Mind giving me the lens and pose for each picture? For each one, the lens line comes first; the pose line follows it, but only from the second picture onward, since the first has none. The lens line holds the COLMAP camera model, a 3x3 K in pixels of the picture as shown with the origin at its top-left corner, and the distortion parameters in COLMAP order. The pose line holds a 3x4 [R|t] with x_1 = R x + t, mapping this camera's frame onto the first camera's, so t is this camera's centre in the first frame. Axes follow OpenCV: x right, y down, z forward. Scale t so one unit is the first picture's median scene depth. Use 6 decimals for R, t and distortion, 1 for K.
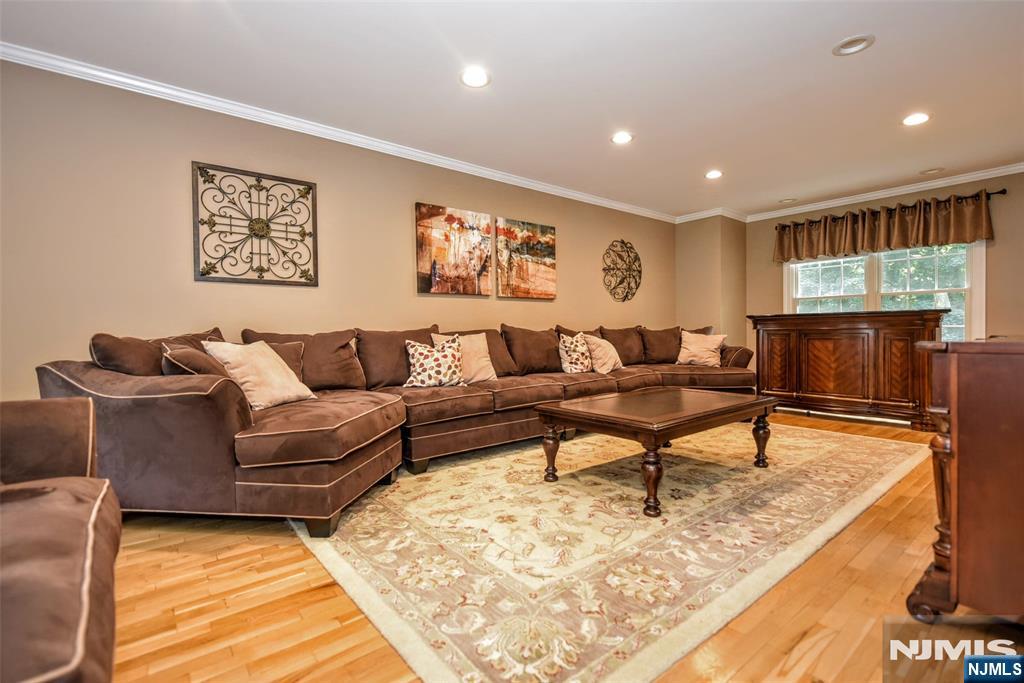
lens RADIAL K [[466.9, 0, 514.4], [0, 466.9, 340.4], [0, 0, 1]] dist [-0.009874, 0.000397]
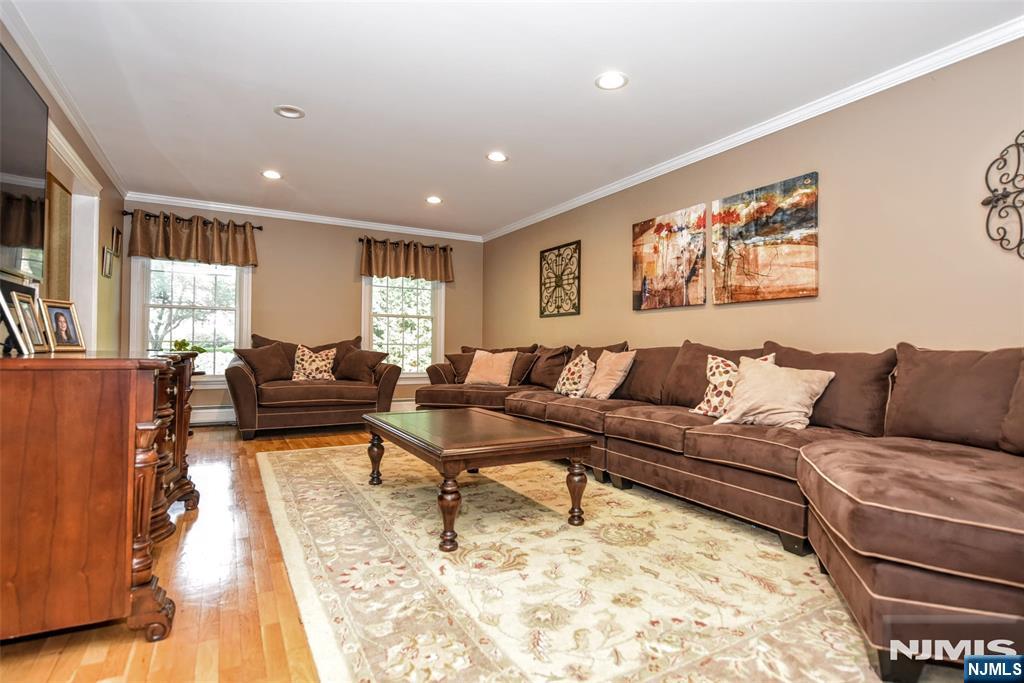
lens RADIAL K [[521.6, 0, 517.2], [0, 521.6, 337.5], [0, 0, 1]] dist [-0.002386, -0.000047]
pose [[-0.166538, -0.007930, -0.986003, 0.997910], [-0.025789, 0.999661, -0.003684, -0.032312], [0.985698, 0.024815, -0.166686, 0.955259]]
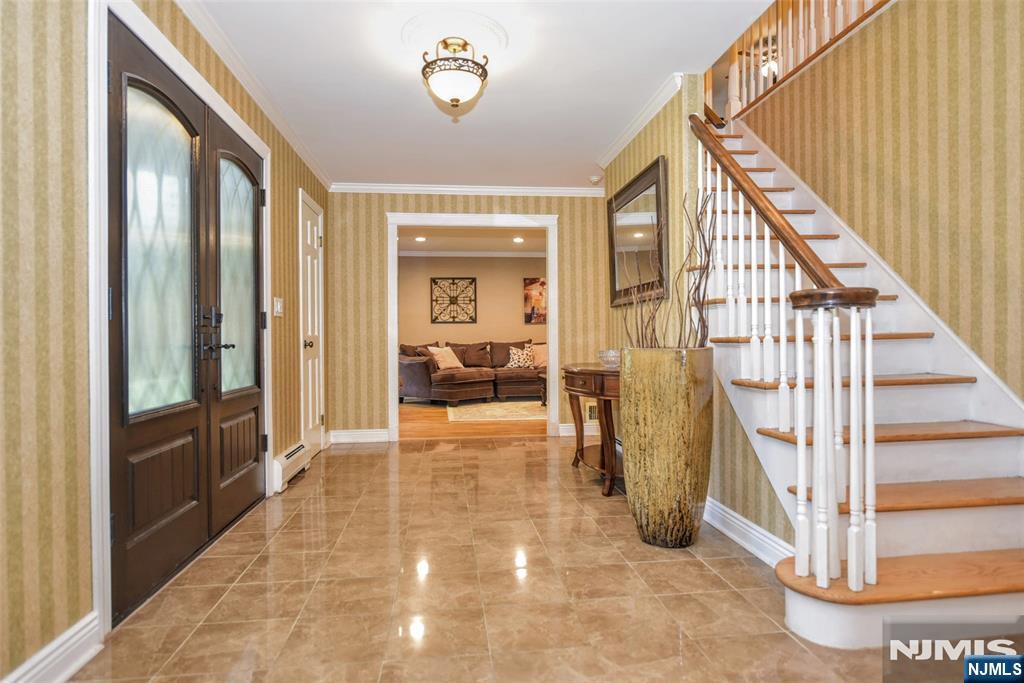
lens RADIAL K [[549.2, 0, 506.5], [0, 549.2, 339.7], [0, 0, 1]] dist [0.001888, 0.001258]
pose [[0.846945, -0.000888, -0.531679, 0.995468], [-0.007364, 0.999883, -0.013401, 0.000864], [0.531629, 0.015265, 0.846840, -1.050914]]
